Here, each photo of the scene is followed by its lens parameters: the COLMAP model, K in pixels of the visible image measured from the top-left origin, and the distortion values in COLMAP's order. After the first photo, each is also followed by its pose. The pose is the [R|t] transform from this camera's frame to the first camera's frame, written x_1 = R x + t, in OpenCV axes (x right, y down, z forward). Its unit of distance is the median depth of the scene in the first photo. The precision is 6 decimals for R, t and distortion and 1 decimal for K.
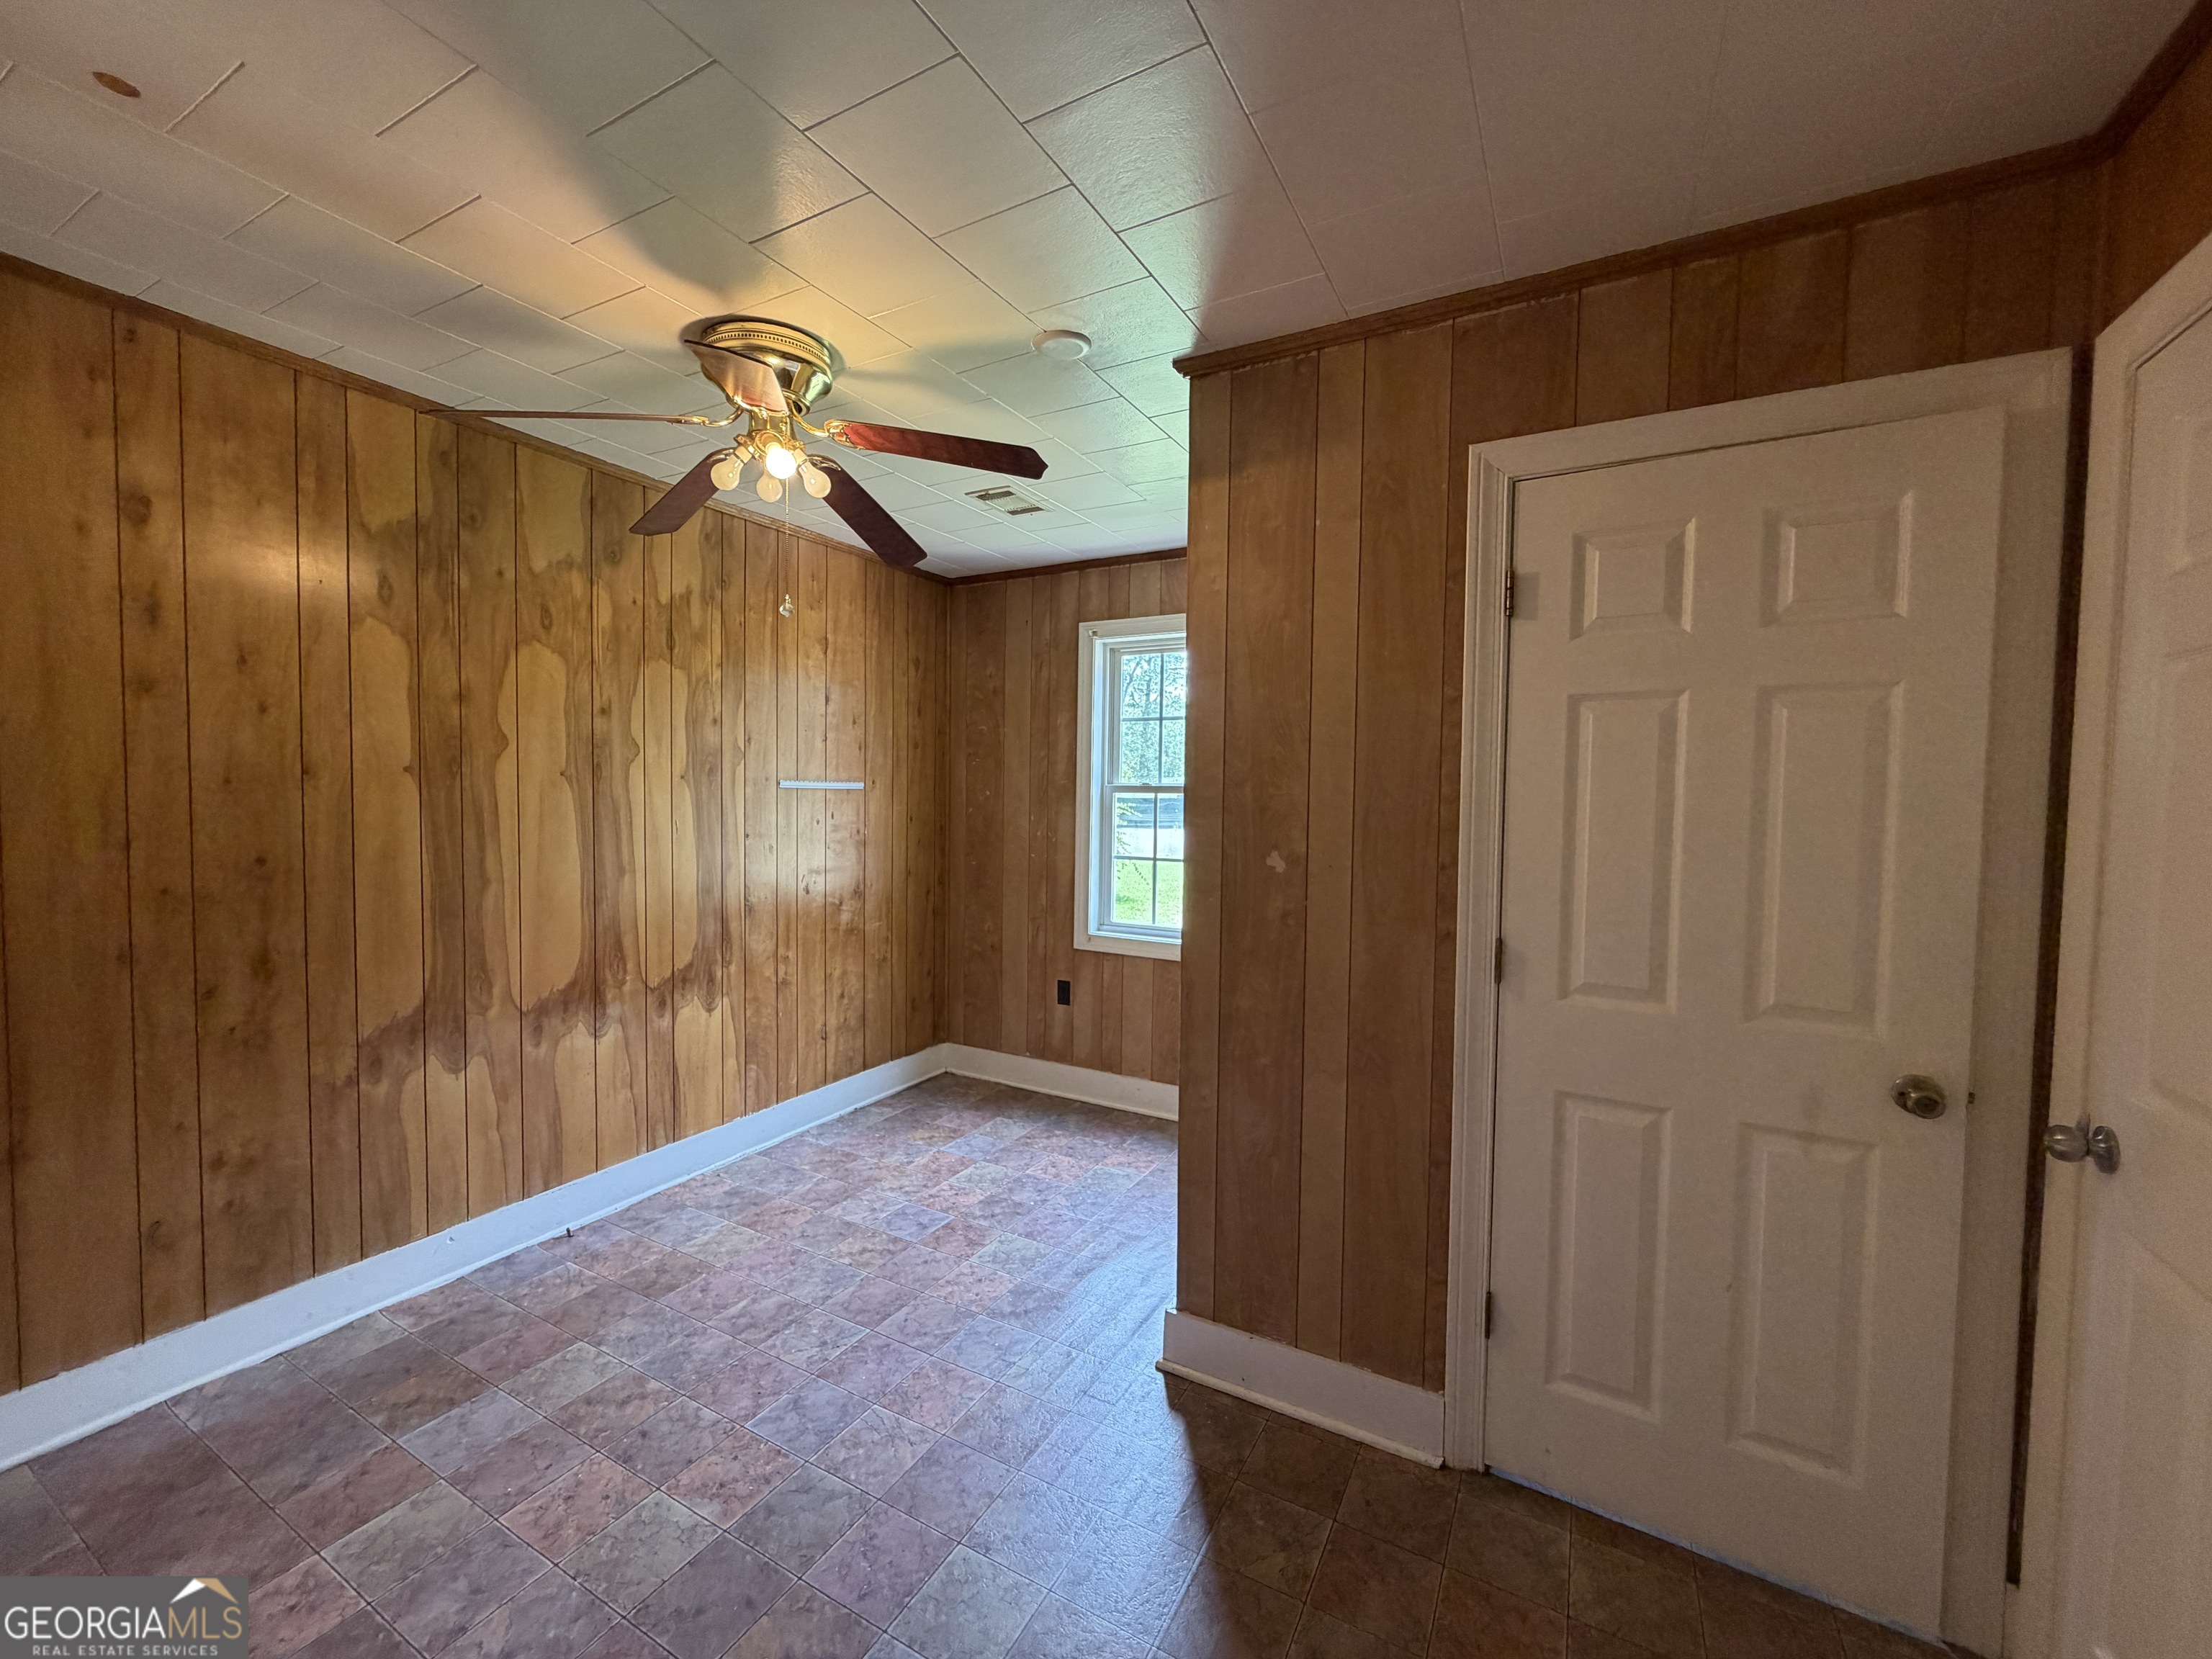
lens RADIAL K [[884.6, 0, 1098.6], [0, 884.6, 829.4], [0, 0, 1]] dist [0.000820, 0.000663]
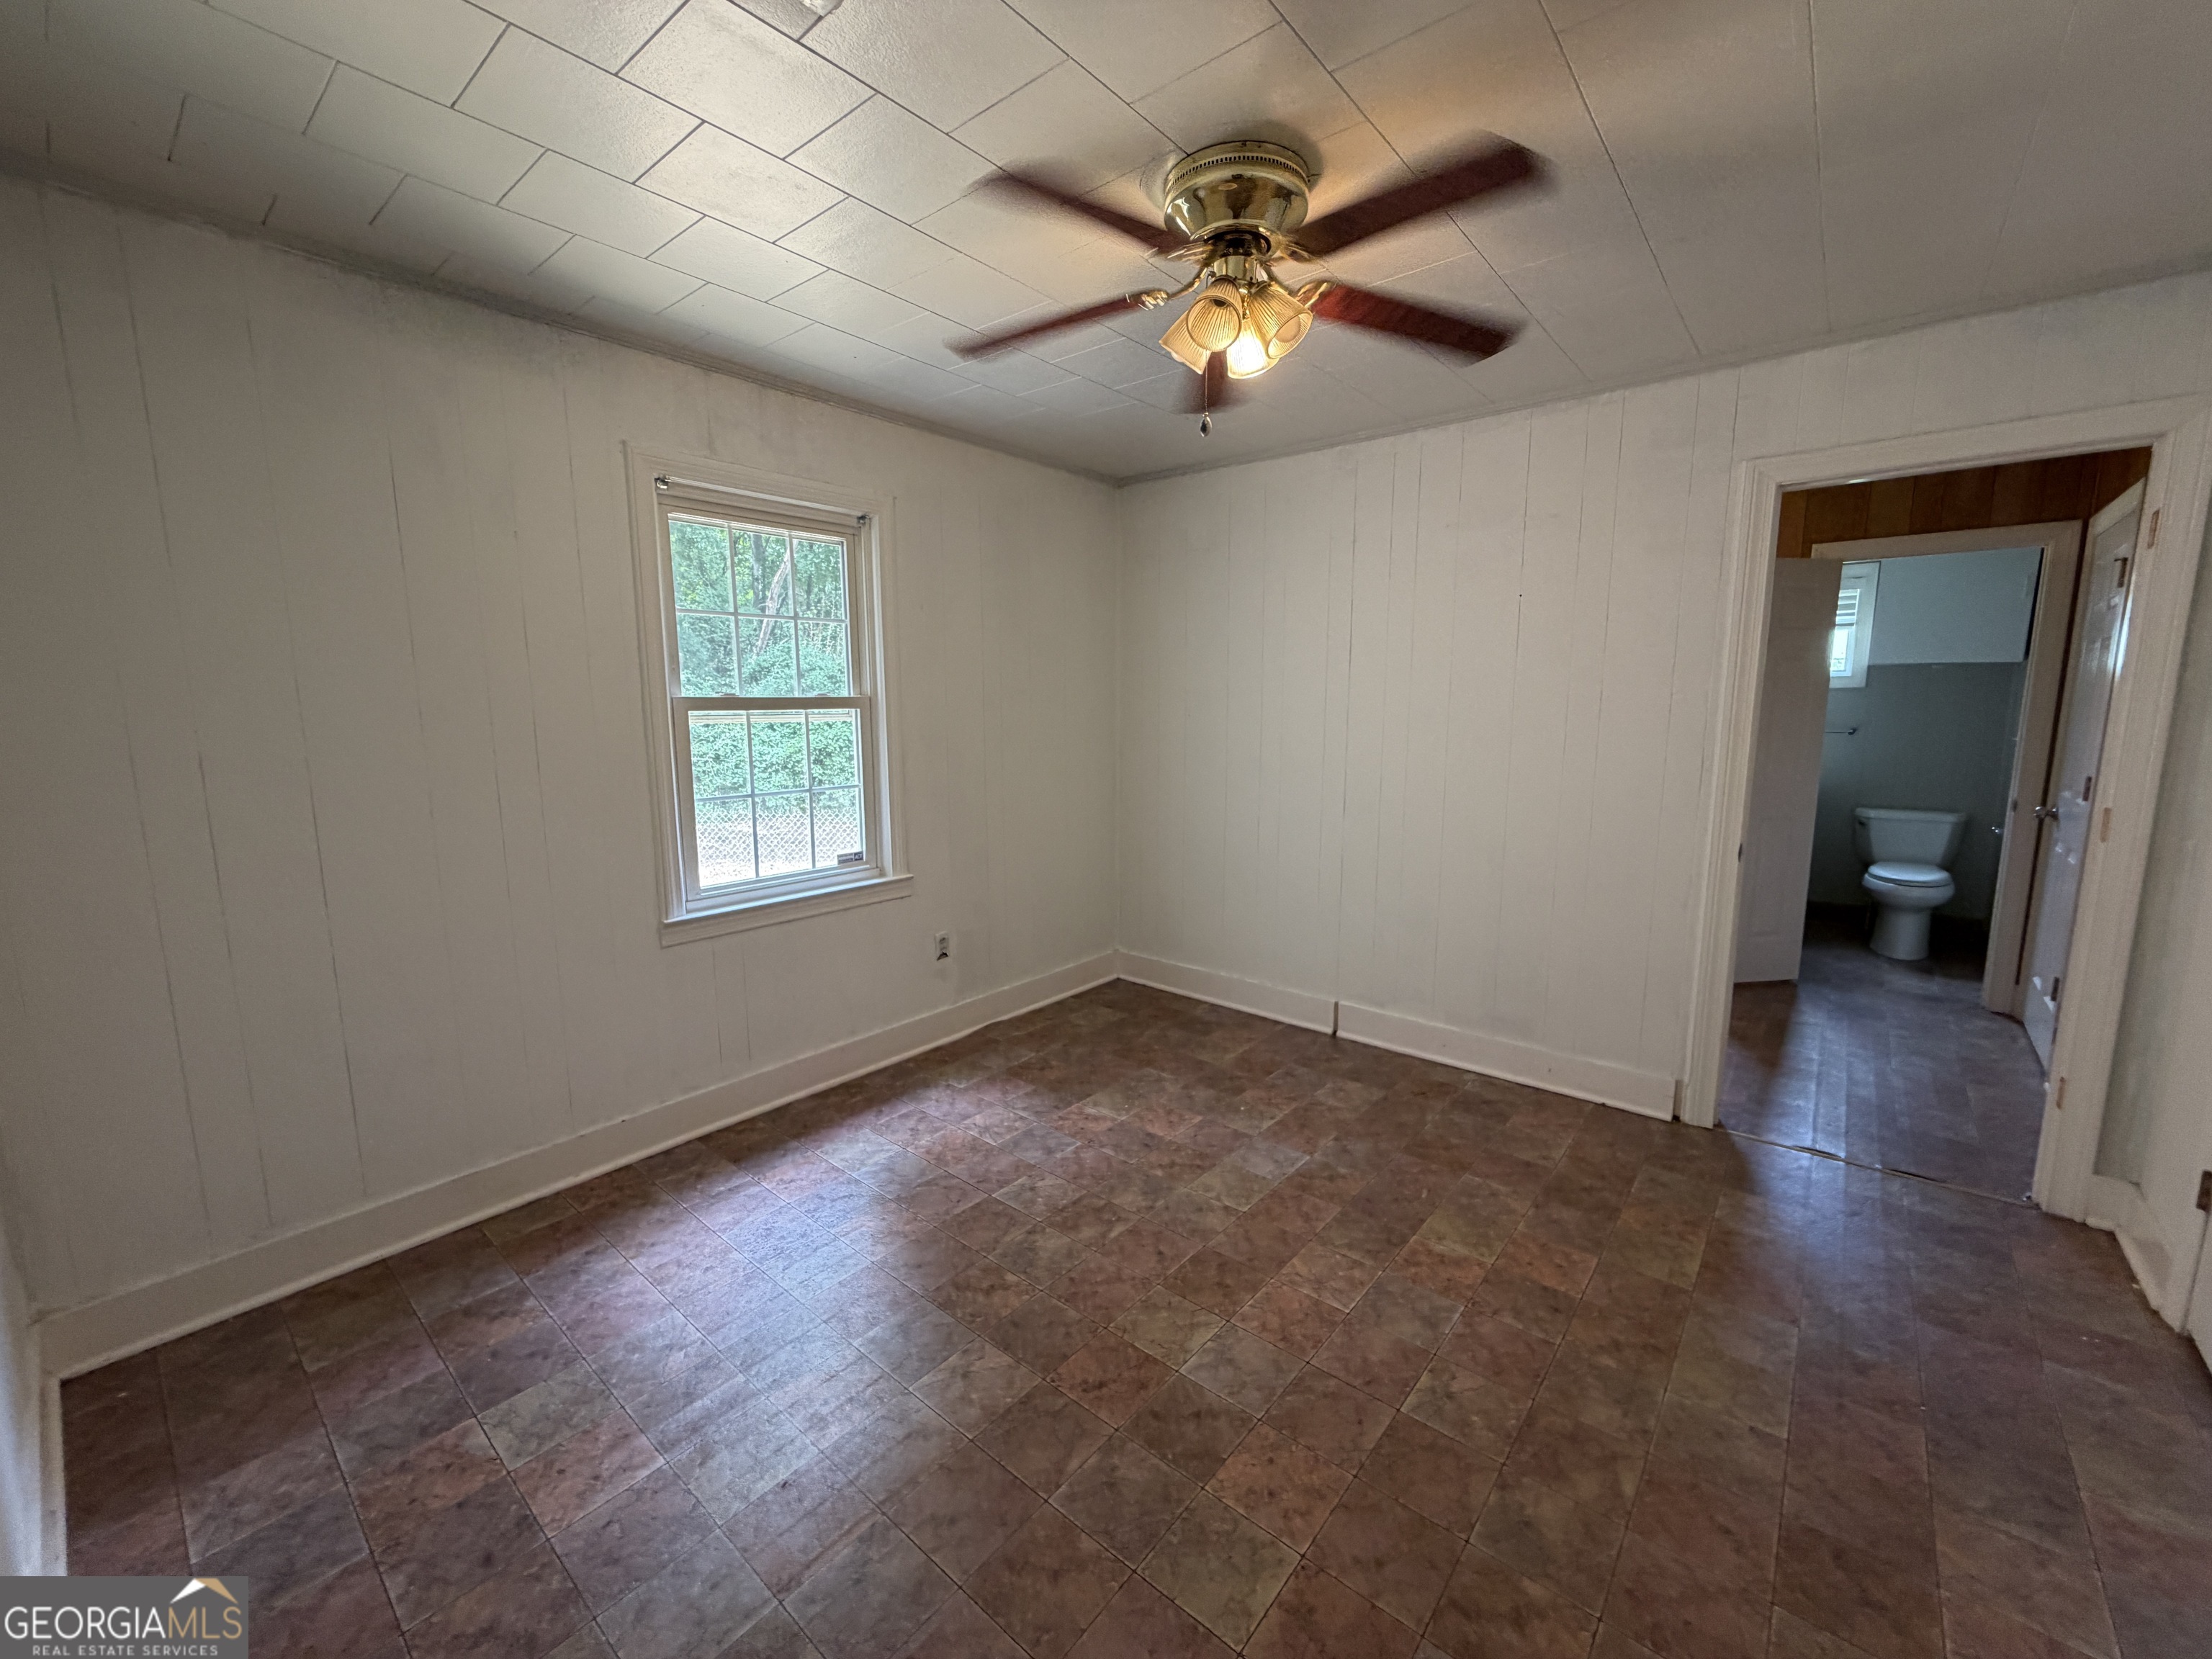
lens RADIAL K [[884.6, 0, 1098.6], [0, 884.6, 829.4], [0, 0, 1]] dist [0.000820, 0.000663]
pose [[-0.980347, -0.043095, 0.192515, -0.585390], [-0.005723, 0.981651, 0.190603, -0.095413], [-0.197197, 0.185755, -0.962605, 1.965259]]
